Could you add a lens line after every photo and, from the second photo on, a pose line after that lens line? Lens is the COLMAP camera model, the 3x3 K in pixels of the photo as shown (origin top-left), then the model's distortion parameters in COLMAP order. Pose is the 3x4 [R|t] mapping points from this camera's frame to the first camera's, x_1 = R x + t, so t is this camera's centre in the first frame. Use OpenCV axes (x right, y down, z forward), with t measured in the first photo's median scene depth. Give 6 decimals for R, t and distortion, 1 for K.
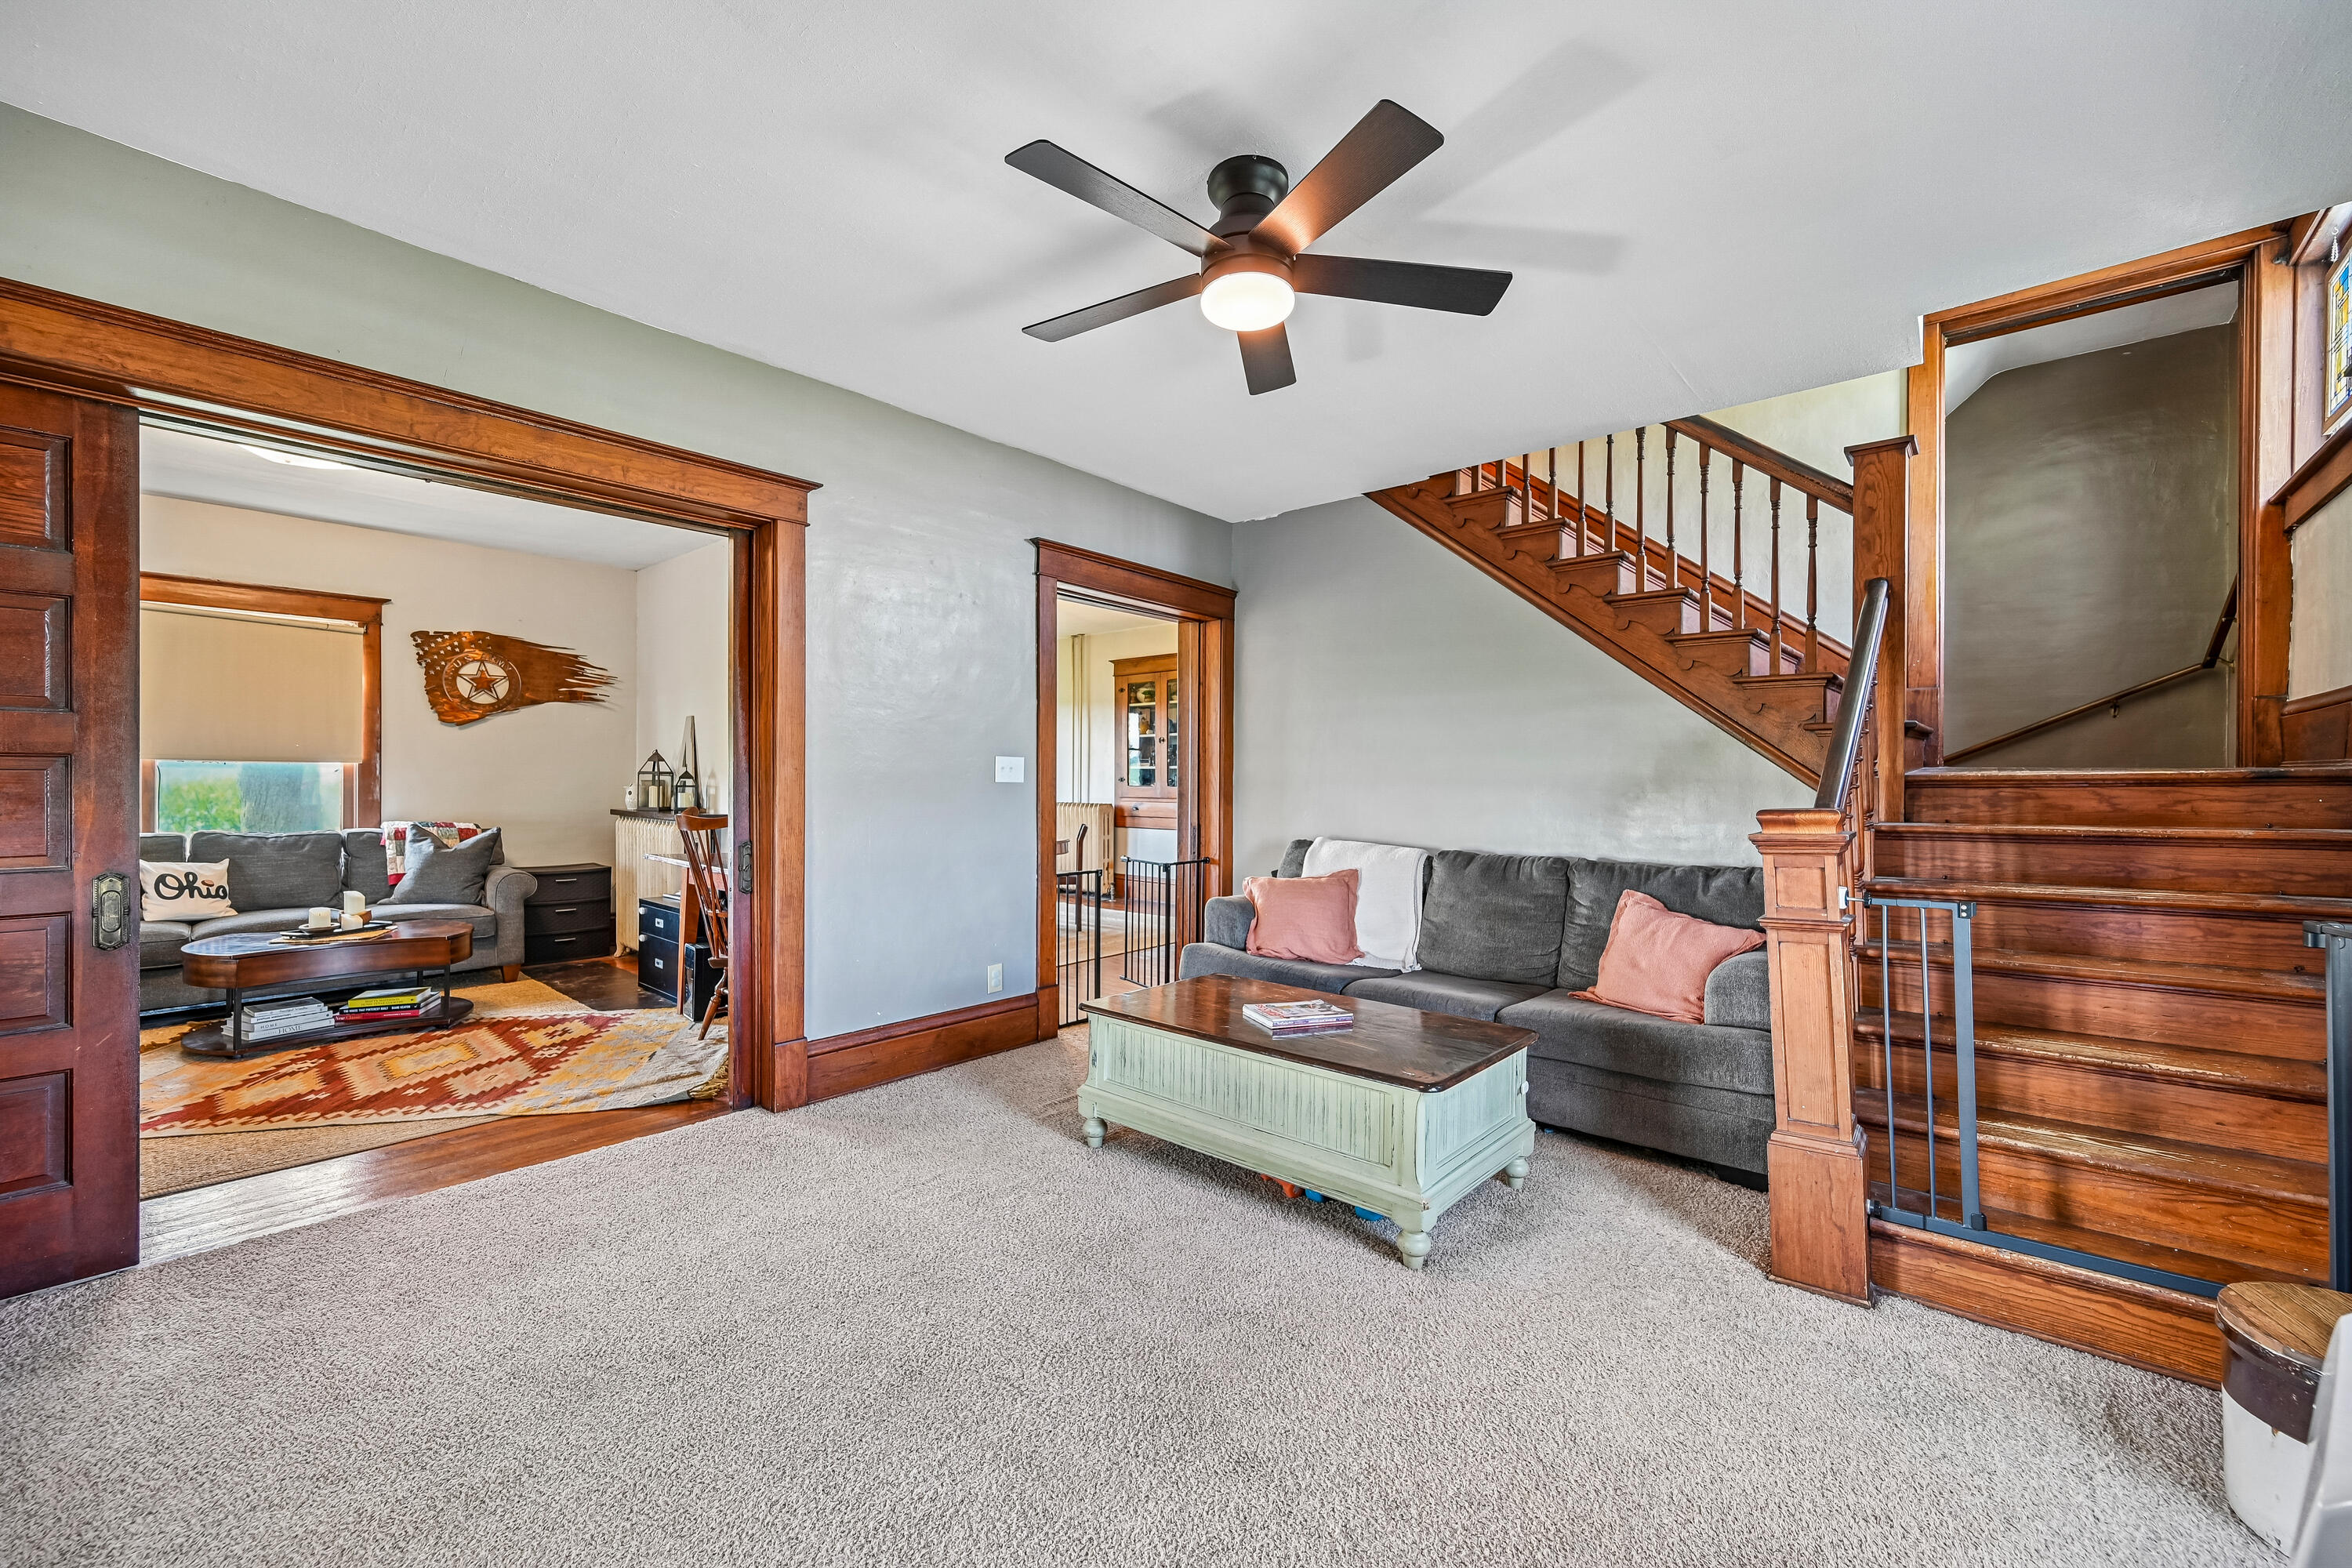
lens RADIAL K [[930.0, 0, 1178.2], [0, 930.0, 779.6], [0, 0, 1]] dist [-0.000233, 0.000123]
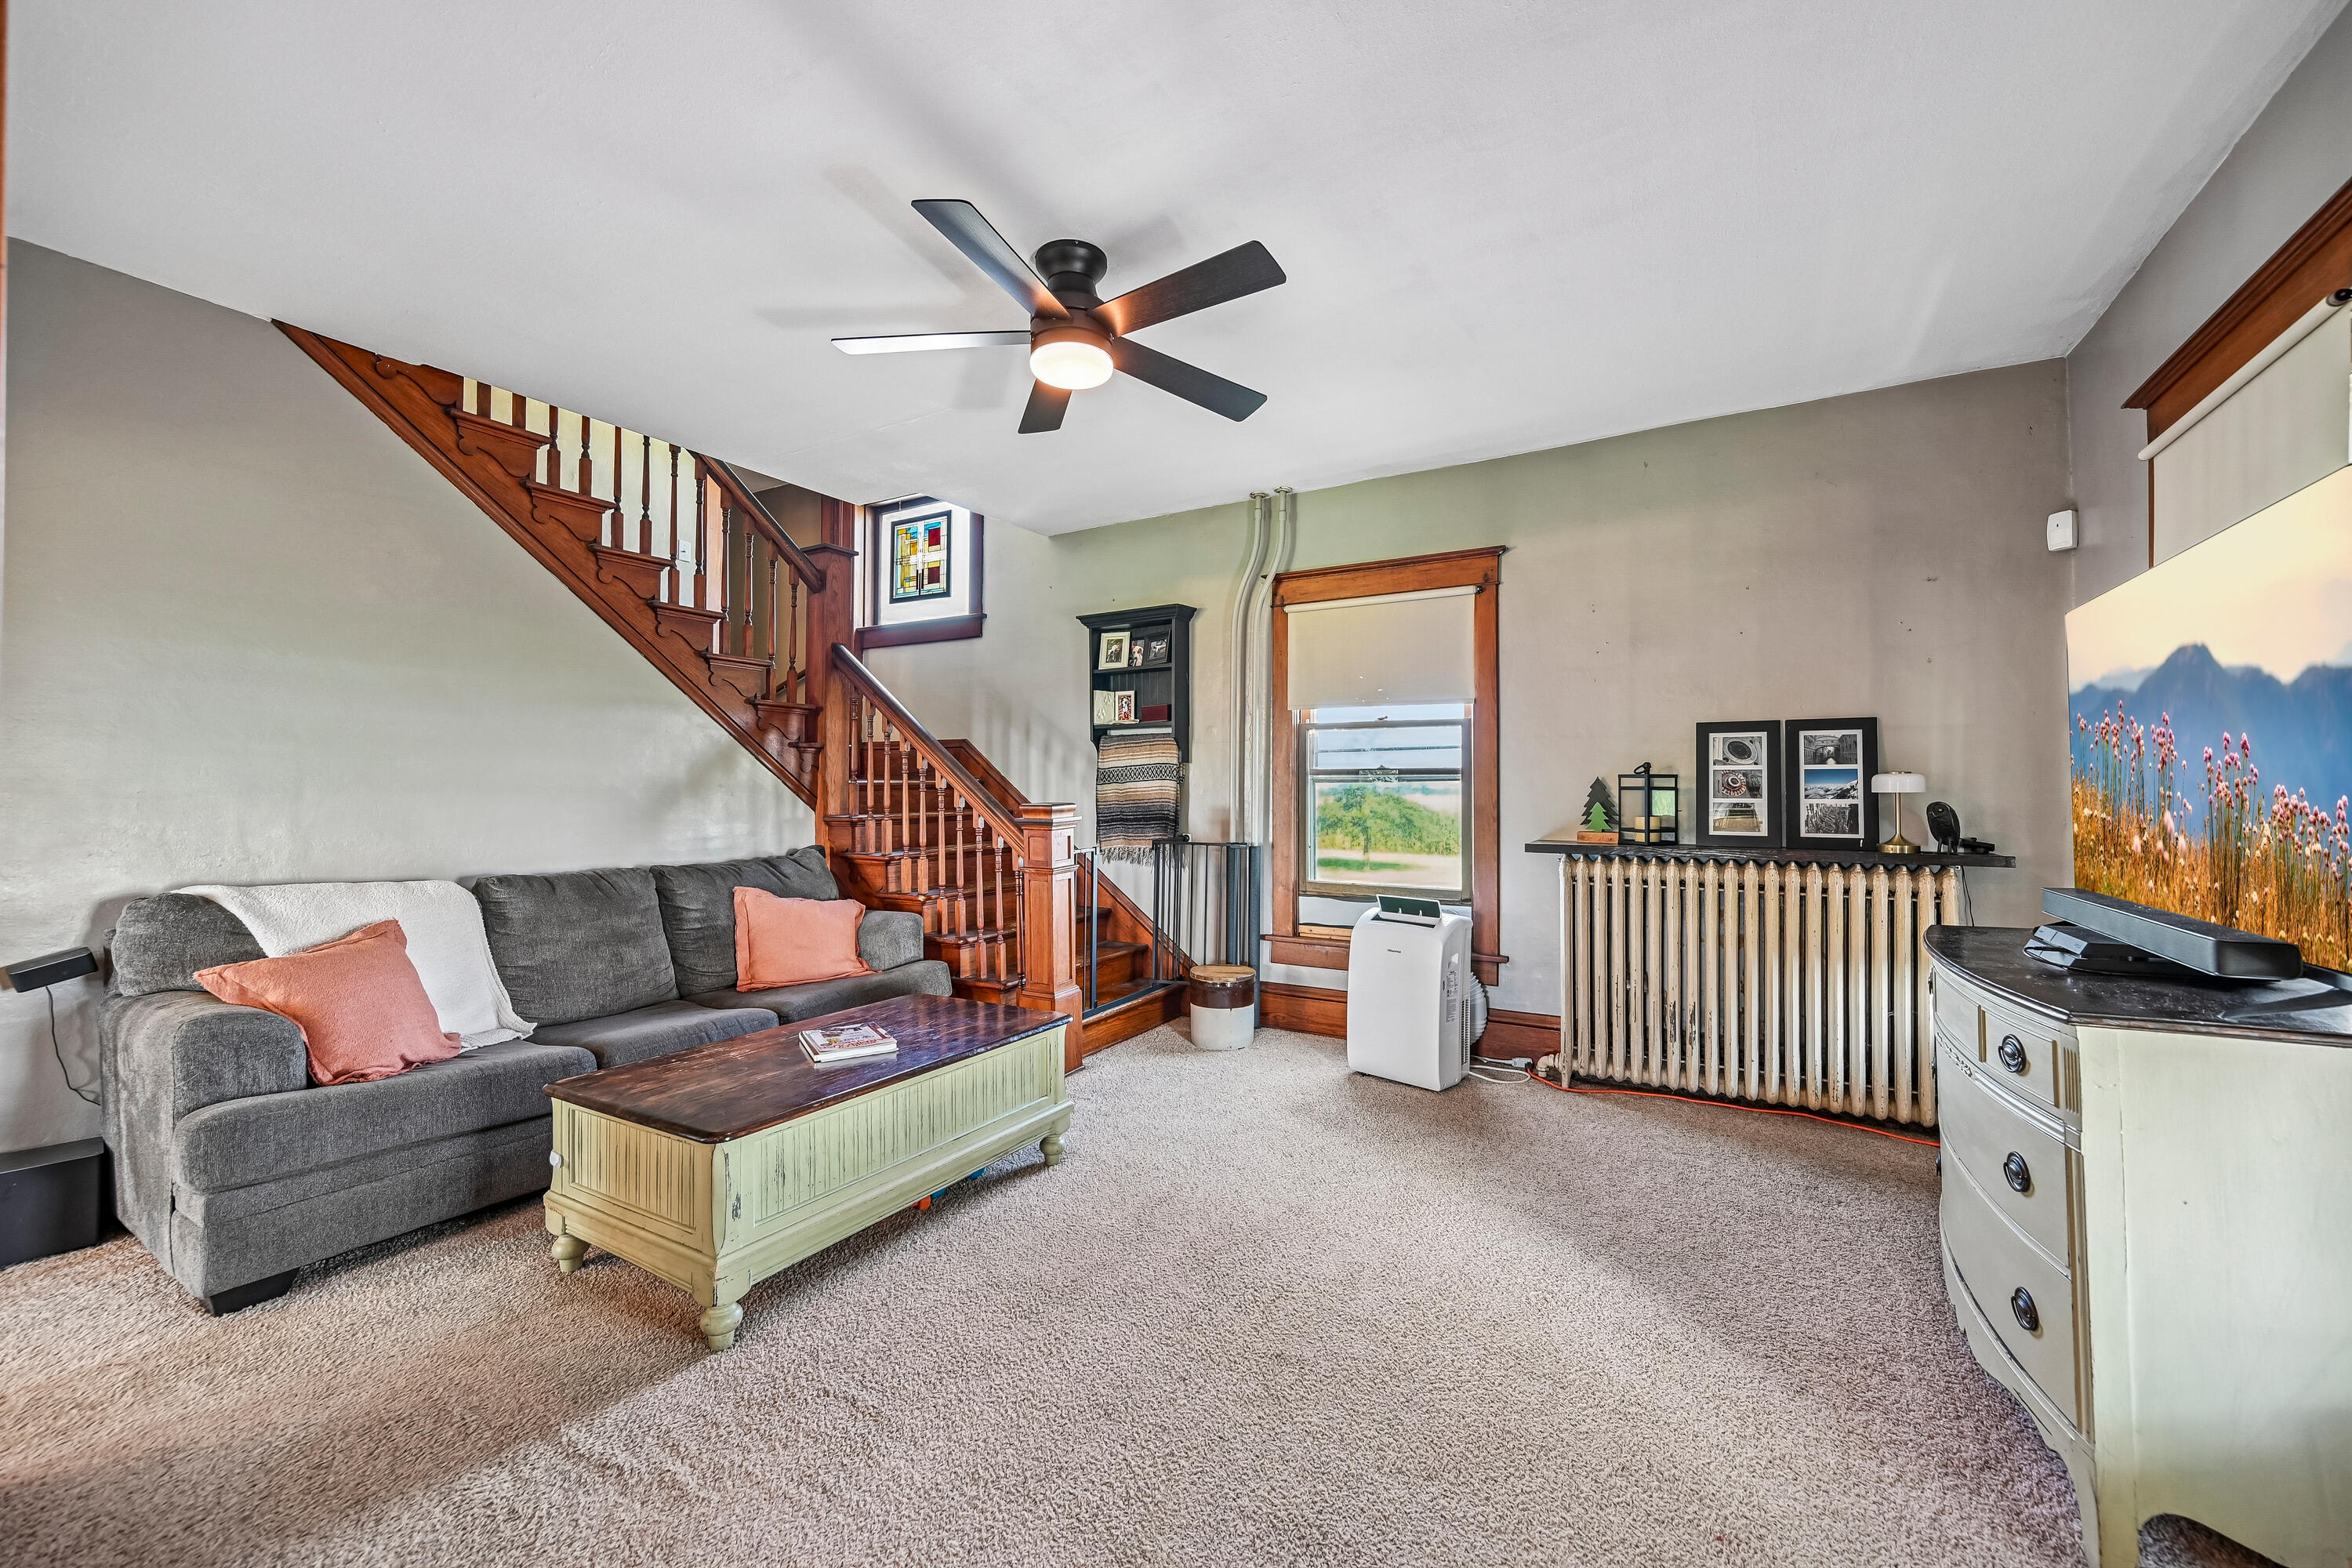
lens RADIAL K [[930.0, 0, 1179.1], [0, 930.0, 785.1], [0, 0, 1]] dist [-0.000233, 0.000123]
pose [[-0.180149, 0.001763, 0.983638, -0.648154], [-0.004934, 0.999984, -0.002696, -0.000024], [-0.983627, -0.005339, -0.180138, 0.657018]]
